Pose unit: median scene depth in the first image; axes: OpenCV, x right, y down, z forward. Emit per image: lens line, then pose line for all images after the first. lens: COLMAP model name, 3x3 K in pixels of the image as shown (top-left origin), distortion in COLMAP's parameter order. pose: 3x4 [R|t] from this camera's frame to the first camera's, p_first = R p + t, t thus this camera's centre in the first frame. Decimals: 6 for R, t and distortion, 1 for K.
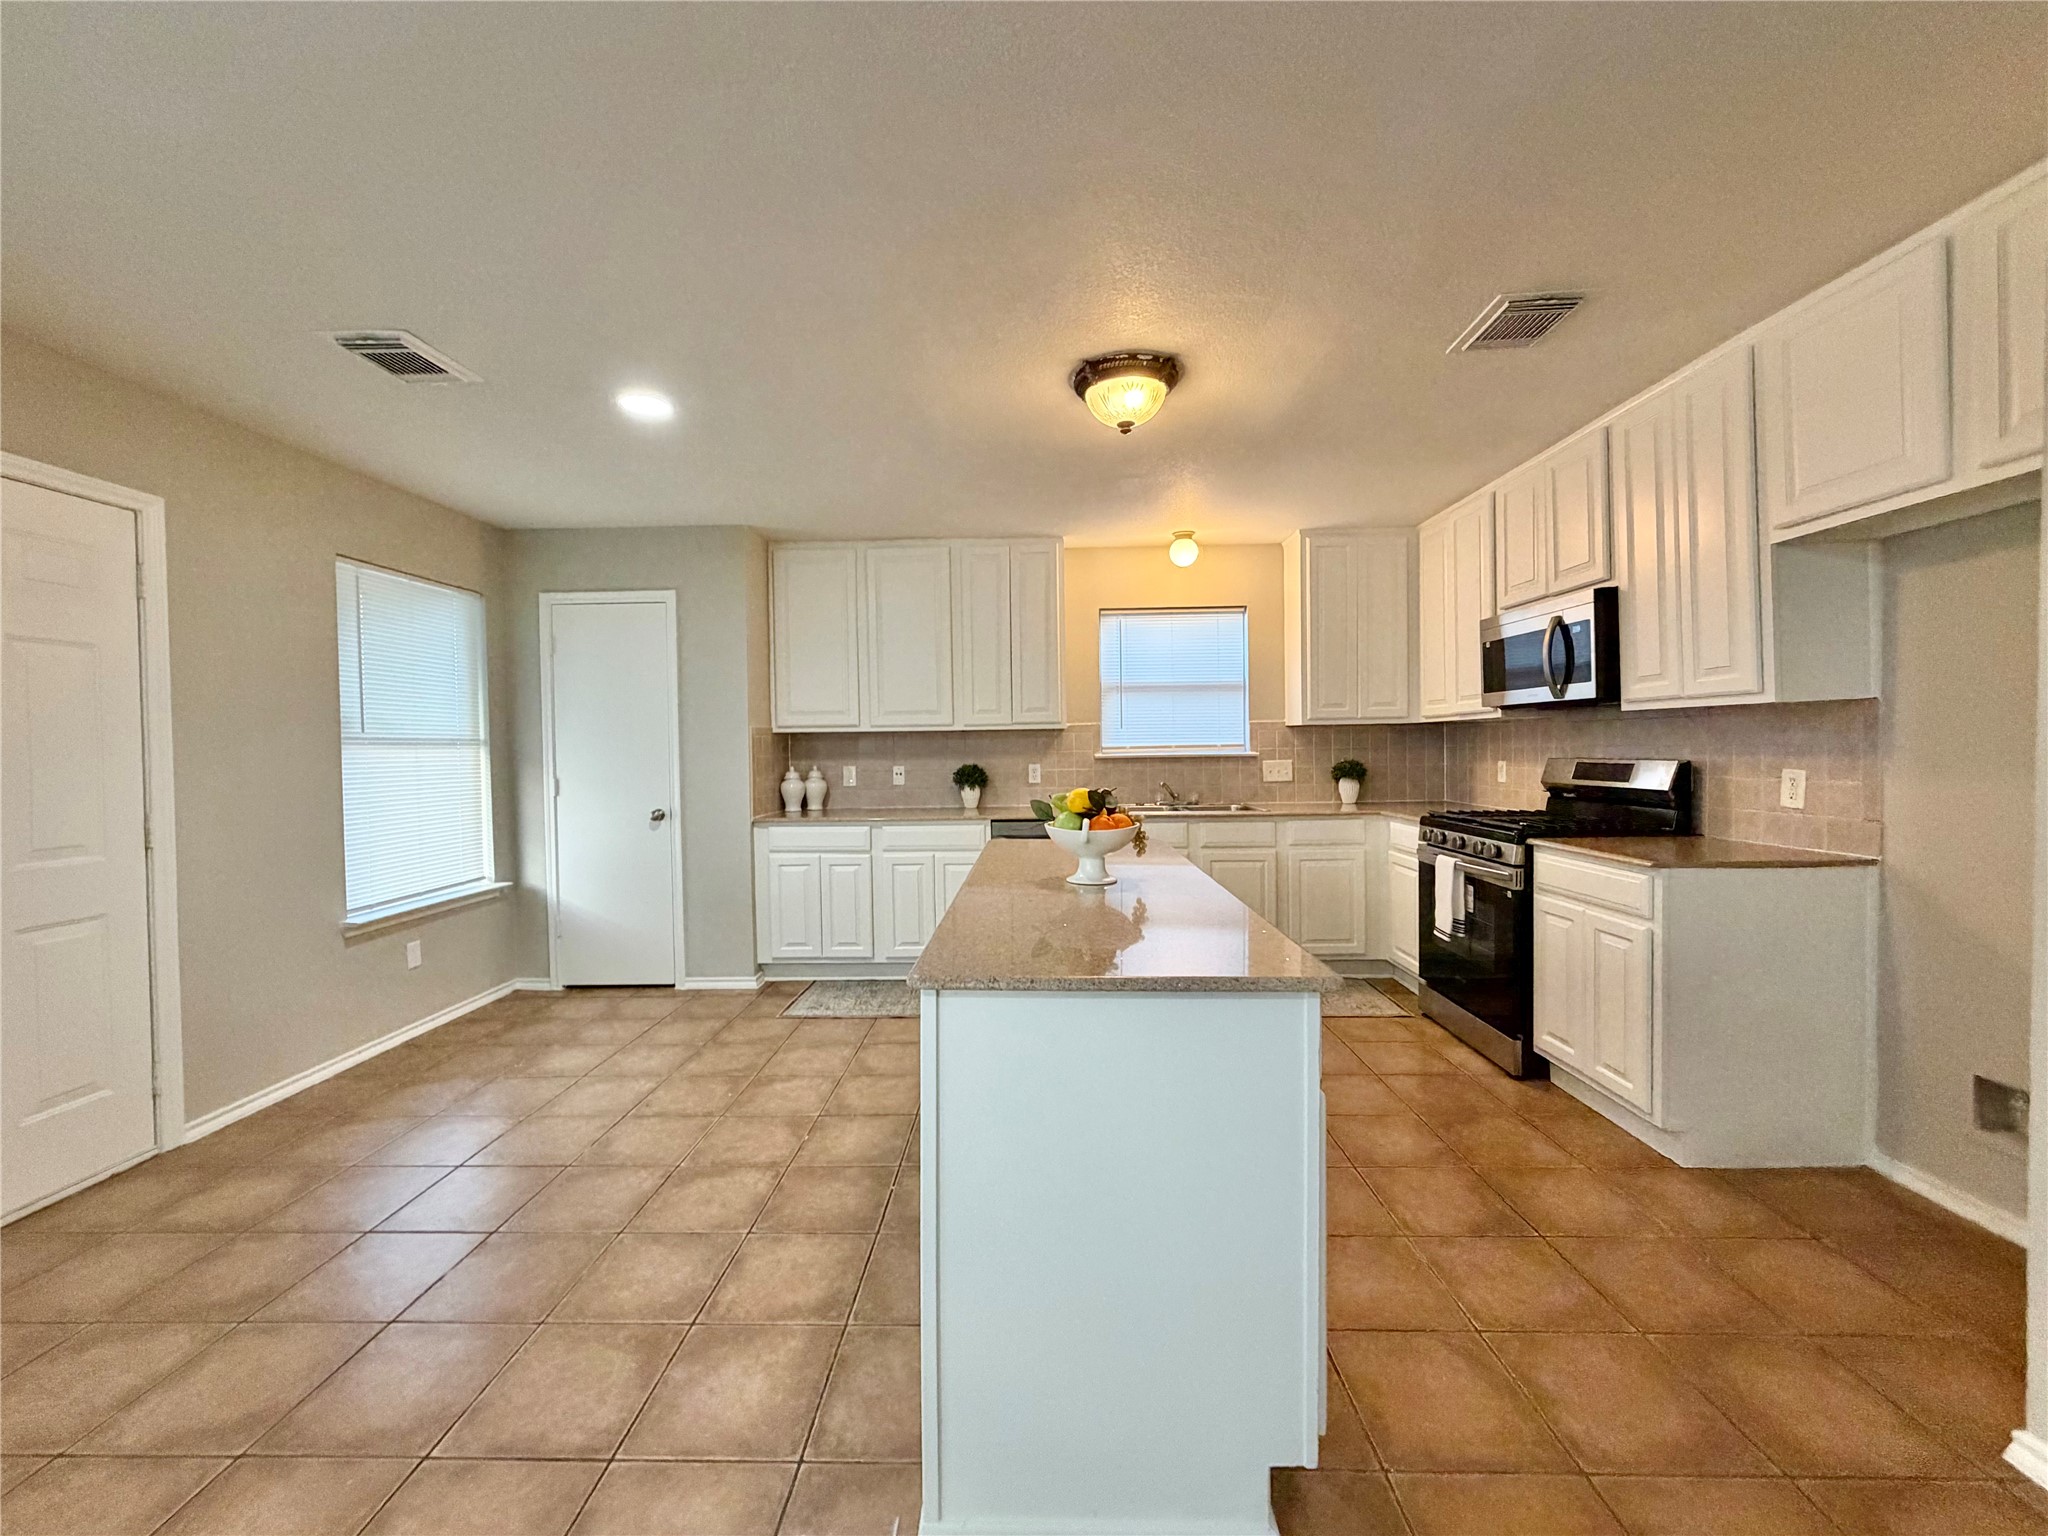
lens RADIAL K [[812.8, 0, 1018.6], [0, 812.8, 767.2], [0, 0, 1]] dist [-0.000499, 0.000053]
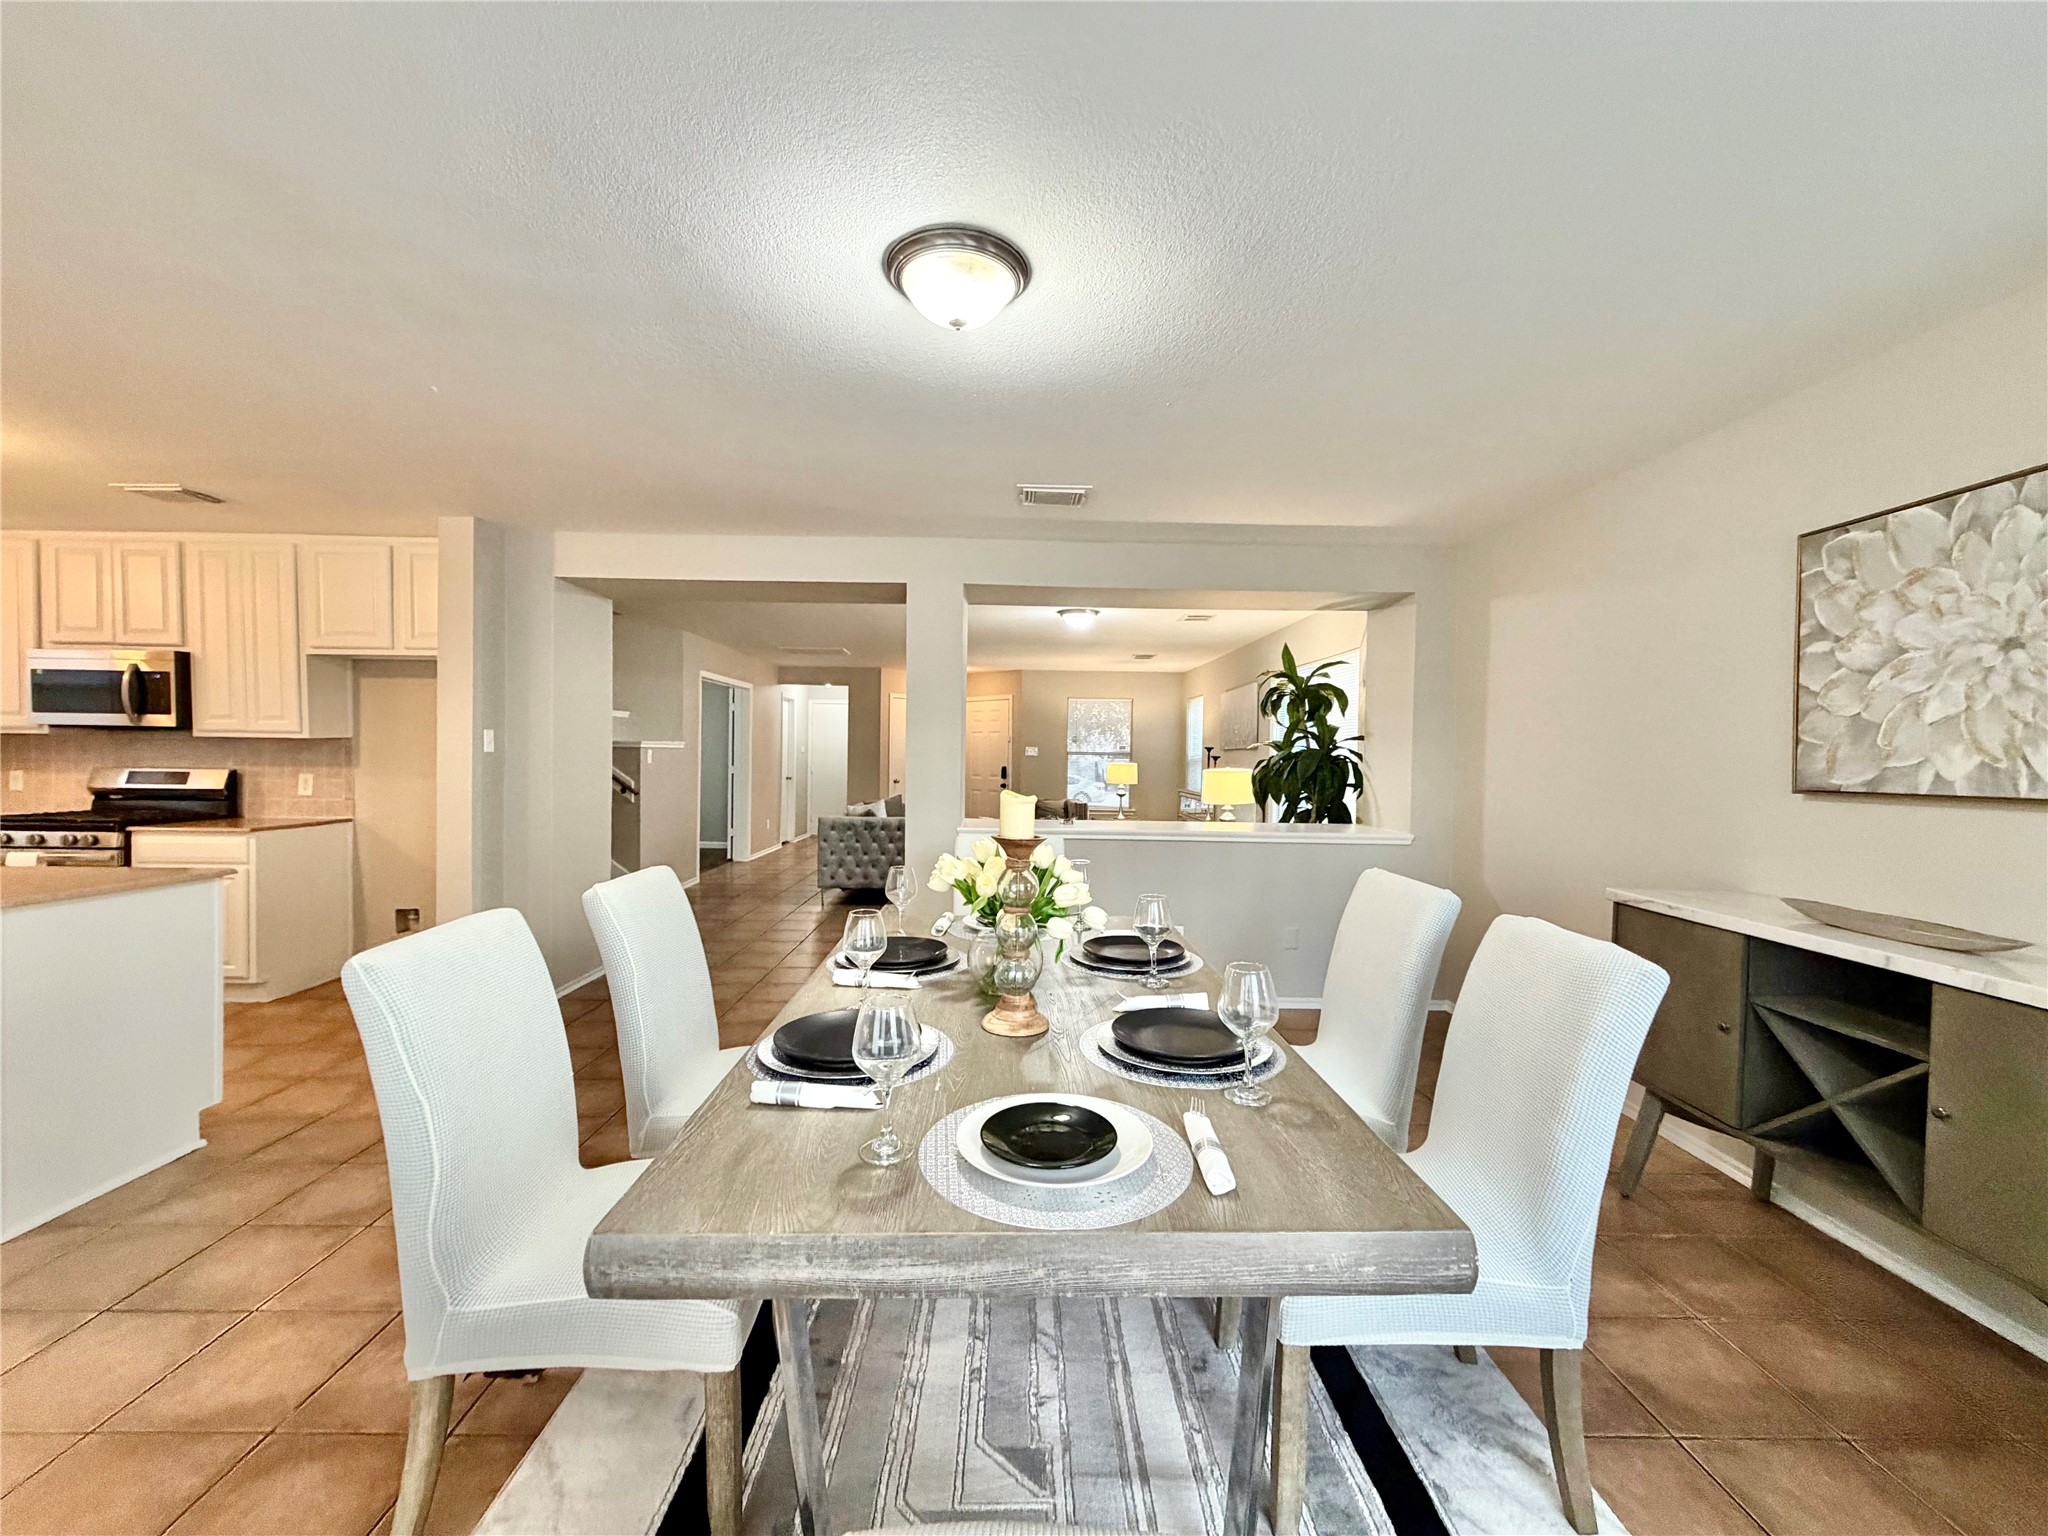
lens RADIAL K [[812.8, 0, 1018.6], [0, 812.8, 767.2], [0, 0, 1]] dist [-0.000499, 0.000053]
pose [[-0.044553, -0.001190, 0.999006, -0.816175], [0.010137, 0.999947, 0.001643, -0.000075], [-0.998956, 0.010200, -0.044539, -0.443840]]
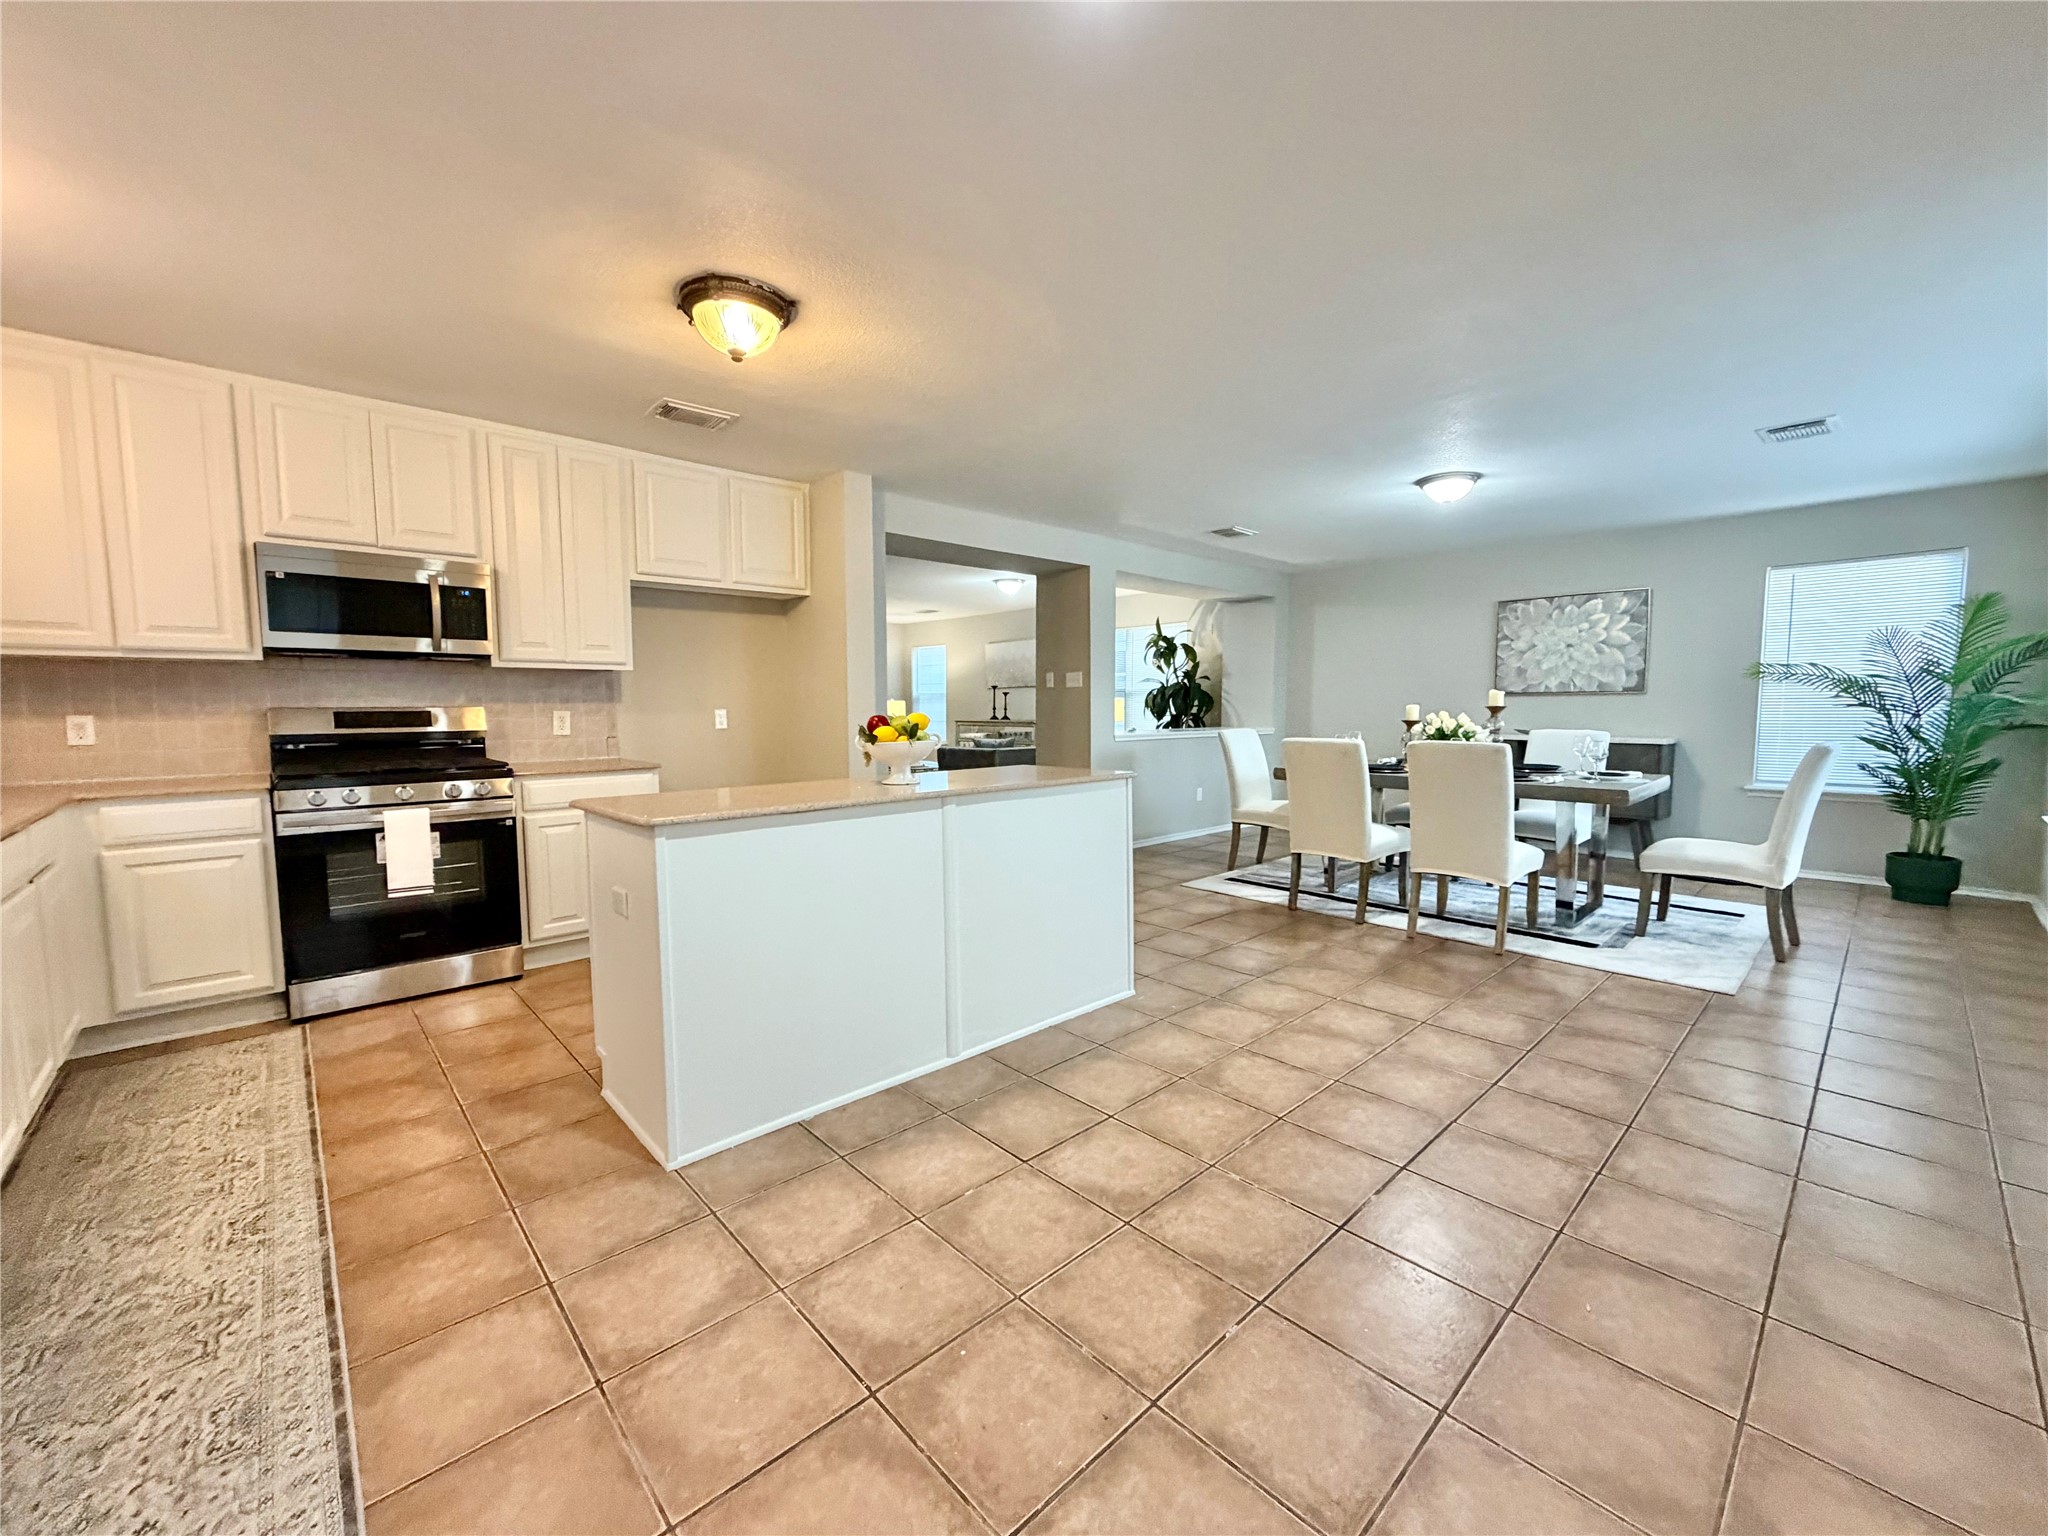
lens RADIAL K [[812.8, 0, 1018.6], [0, 812.8, 767.2], [0, 0, 1]] dist [-0.000499, 0.000053]
pose [[-0.700470, -0.037105, 0.712716, -0.733881], [0.031671, 0.996048, 0.082983, 0.006726], [-0.712978, 0.080700, -0.696527, 1.321303]]
